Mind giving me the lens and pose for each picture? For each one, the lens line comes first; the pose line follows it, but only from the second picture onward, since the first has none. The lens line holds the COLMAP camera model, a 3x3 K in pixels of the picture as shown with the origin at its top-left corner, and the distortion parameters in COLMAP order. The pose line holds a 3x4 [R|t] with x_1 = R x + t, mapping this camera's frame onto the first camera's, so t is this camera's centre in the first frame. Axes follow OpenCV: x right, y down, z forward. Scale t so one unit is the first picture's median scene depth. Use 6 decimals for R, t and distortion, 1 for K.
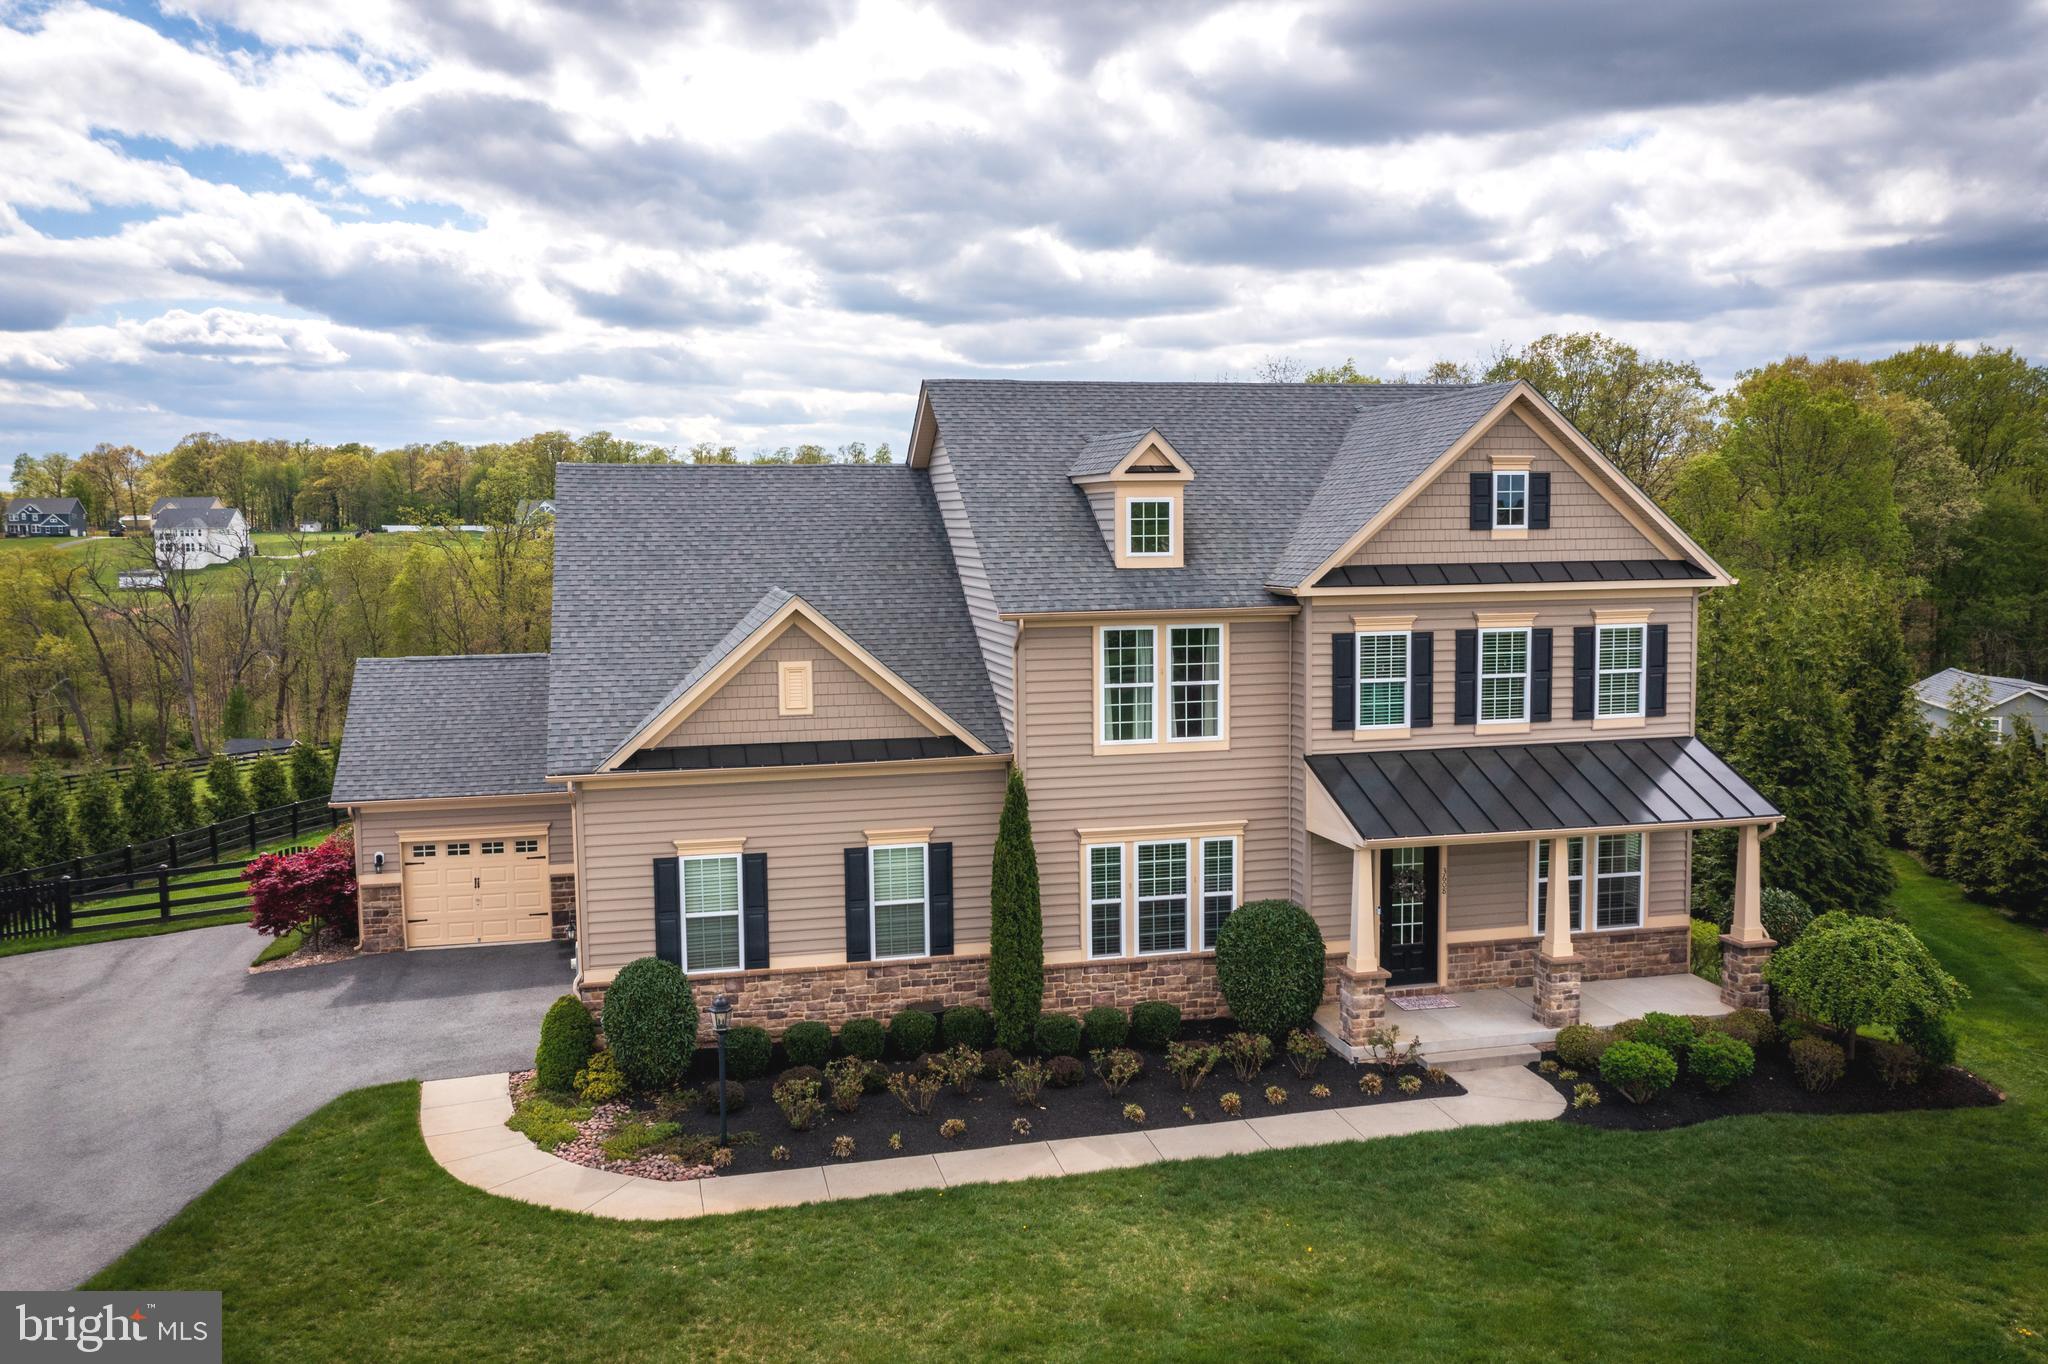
lens RADIAL K [[1635.2, 0, 1027.0], [0, 1635.2, 682.3], [0, 0, 1]] dist [0.001130, 0.007042]
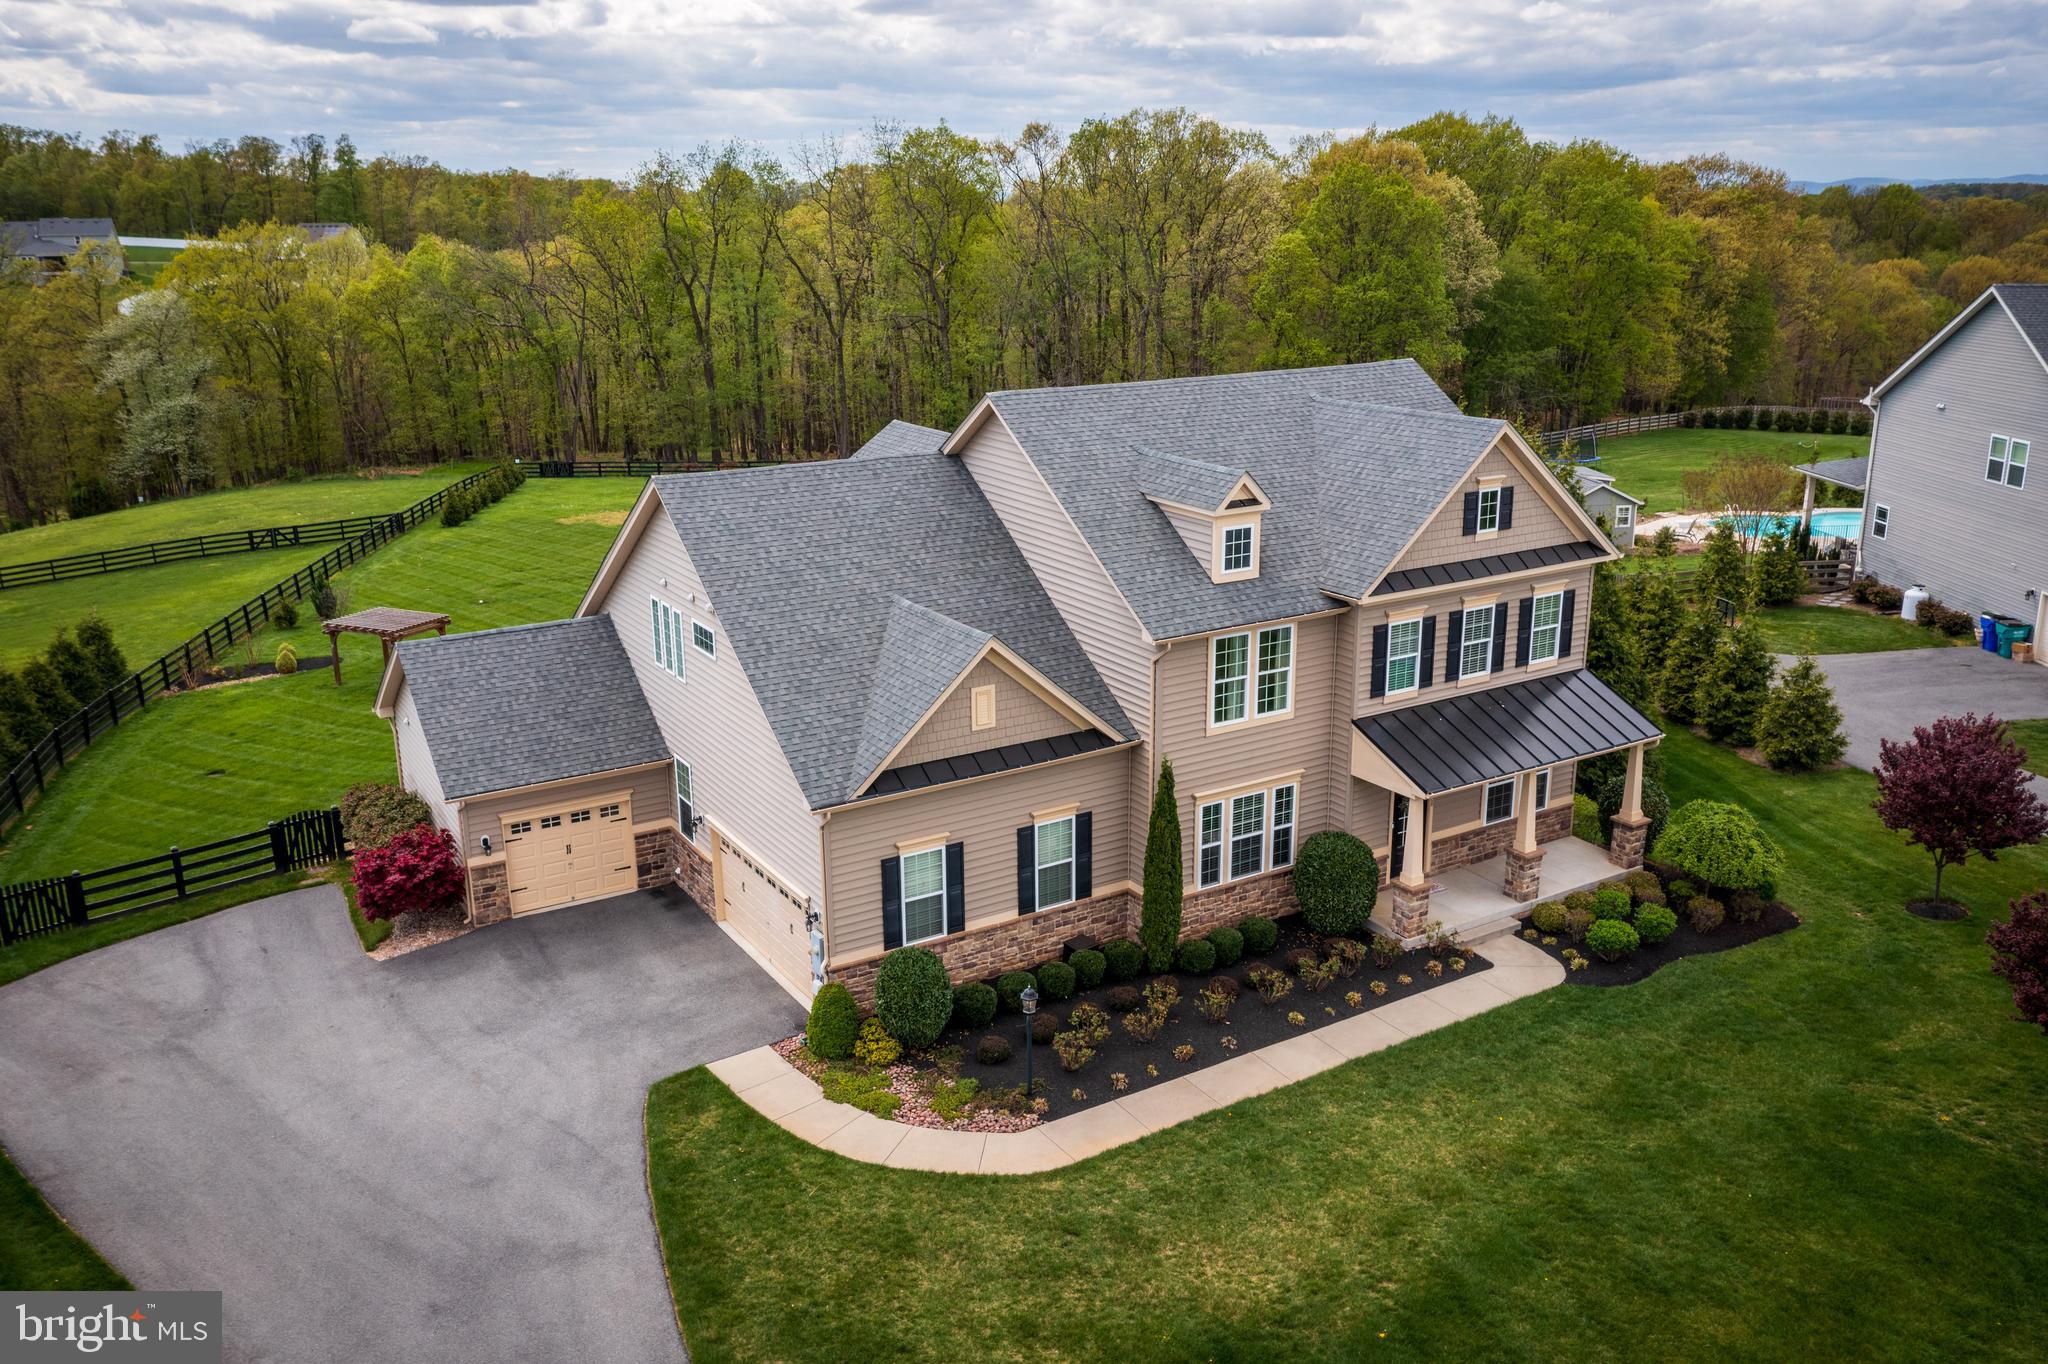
lens RADIAL K [[1636.7, 0, 1027.9], [0, 1636.7, 687.4], [0, 0, 1]] dist [0.001918, 0.000384]
pose [[0.950362, -0.085073, 0.299291, -0.457101], [0.026674, 0.980630, 0.194044, -0.237250], [-0.310002, -0.176428, 0.934223, -0.127501]]
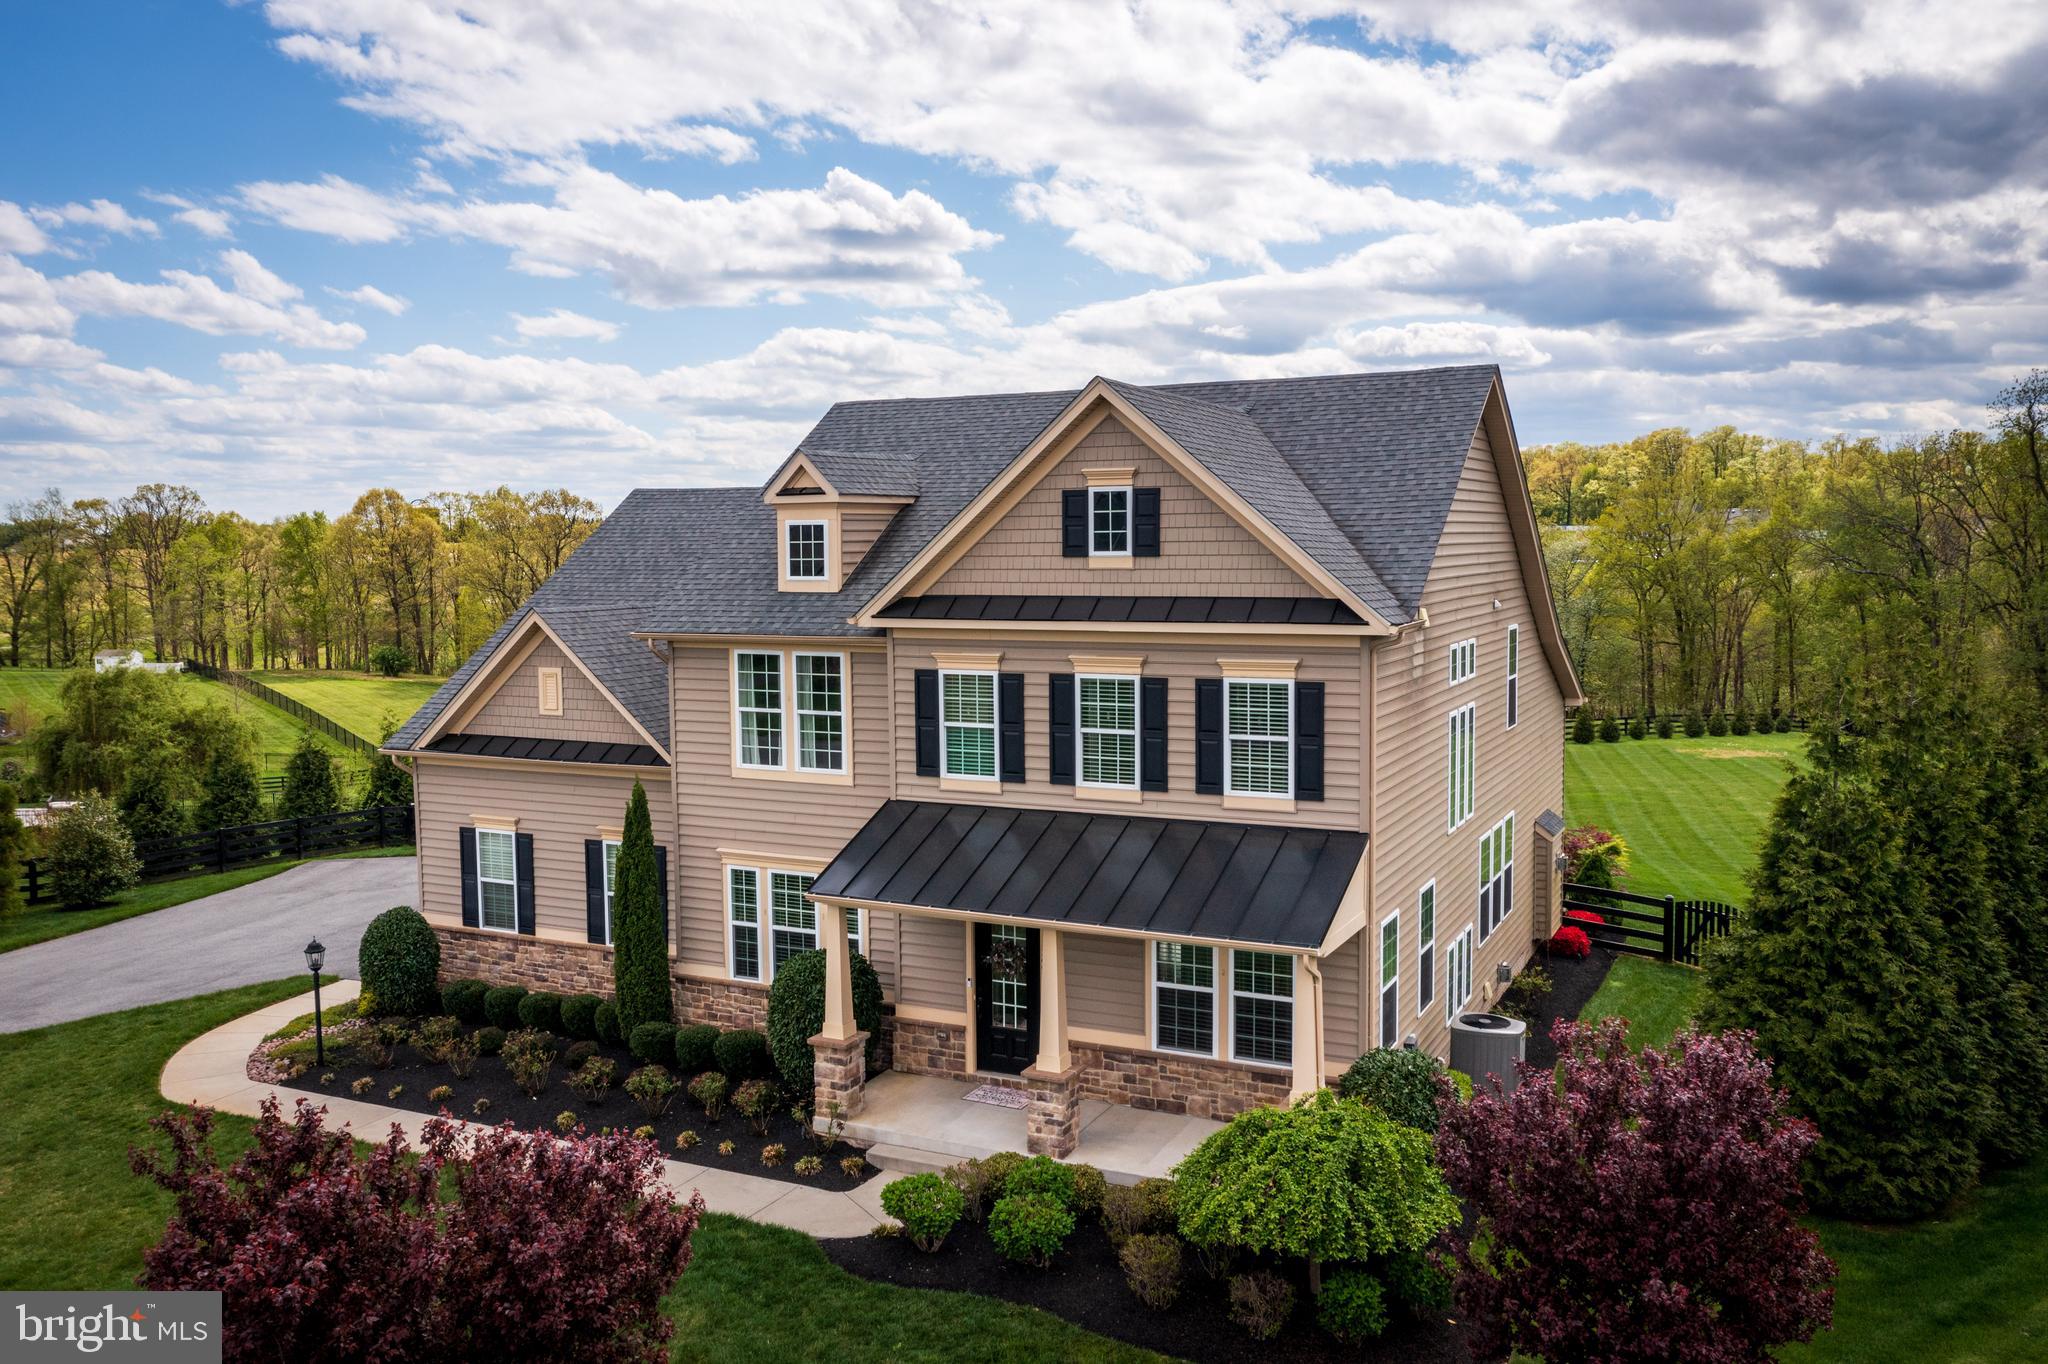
lens RADIAL K [[1646.0, 0, 1017.0], [0, 1646.0, 684.3], [0, 0, 1]] dist [0.005032, 0.005346]
pose [[0.762570, 0.061073, -0.644016, 0.811118], [-0.058151, 0.997975, 0.025784, -0.047800], [0.644287, 0.017788, 0.764577, 0.332016]]
